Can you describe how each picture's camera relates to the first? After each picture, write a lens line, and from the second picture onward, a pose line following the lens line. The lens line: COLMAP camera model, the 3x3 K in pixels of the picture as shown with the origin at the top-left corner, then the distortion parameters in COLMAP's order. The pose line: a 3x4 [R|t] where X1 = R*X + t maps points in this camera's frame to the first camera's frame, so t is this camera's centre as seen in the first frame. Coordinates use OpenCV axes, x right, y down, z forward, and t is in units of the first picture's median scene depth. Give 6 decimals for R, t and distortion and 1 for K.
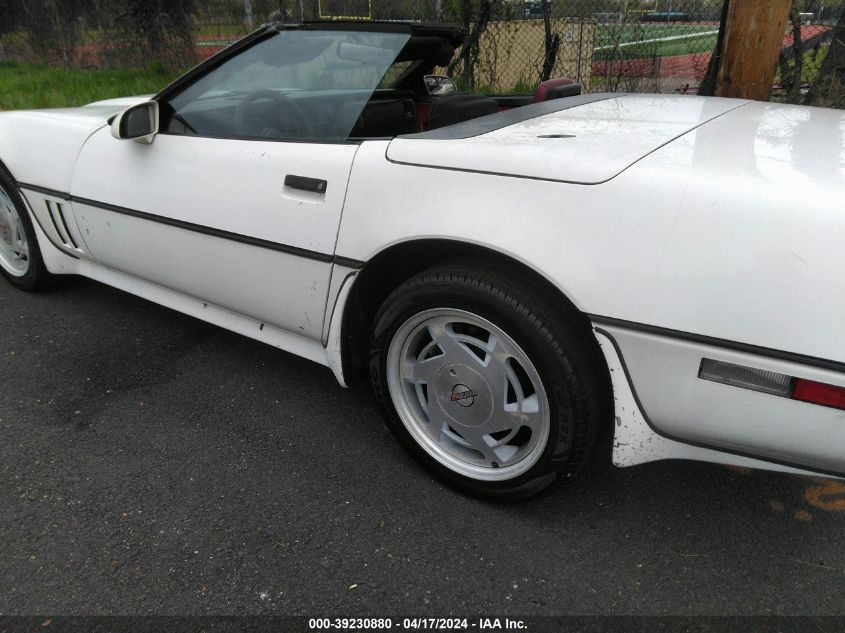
lens RADIAL K [[622.8, 0, 427.2], [0, 622.8, 319.3], [0, 0, 1]] dist [0.027636, -0.050932]
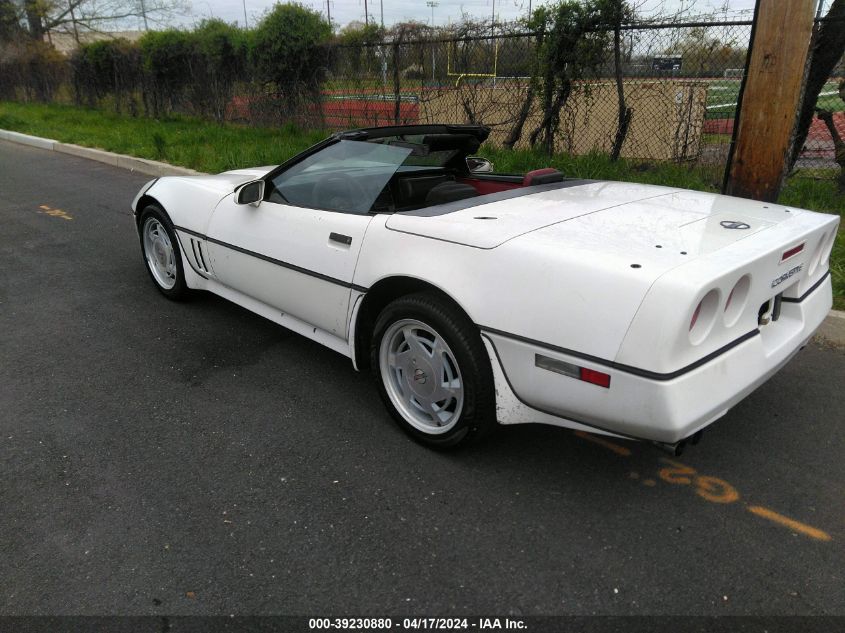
lens RADIAL K [[622.8, 0, 427.0], [0, 622.8, 313.9], [0, 0, 1]] dist [0.027636, -0.050932]
pose [[0.982155, 0.068286, -0.175237, 0.310893], [-0.082173, 0.993923, -0.073250, 0.072705], [0.169170, 0.086343, 0.981798, -0.507366]]
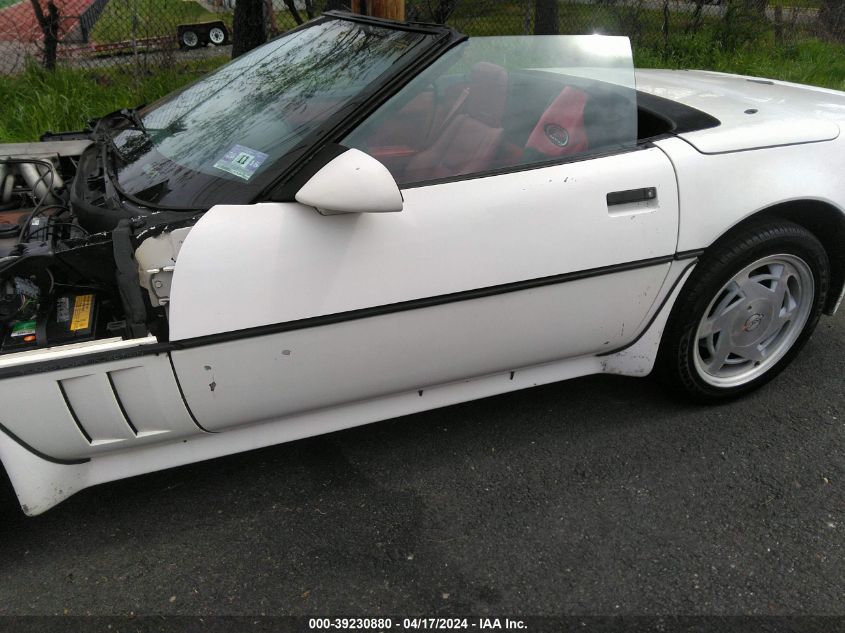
lens RADIAL K [[622.8, 0, 419.6], [0, 622.8, 324.1], [0, 0, 1]] dist [0.027636, -0.050932]
pose [[0.571020, -0.389077, 0.722880, -1.154511], [0.339083, 0.913714, 0.223941, -0.360671], [-0.747636, 0.117241, 0.653678, 0.619364]]
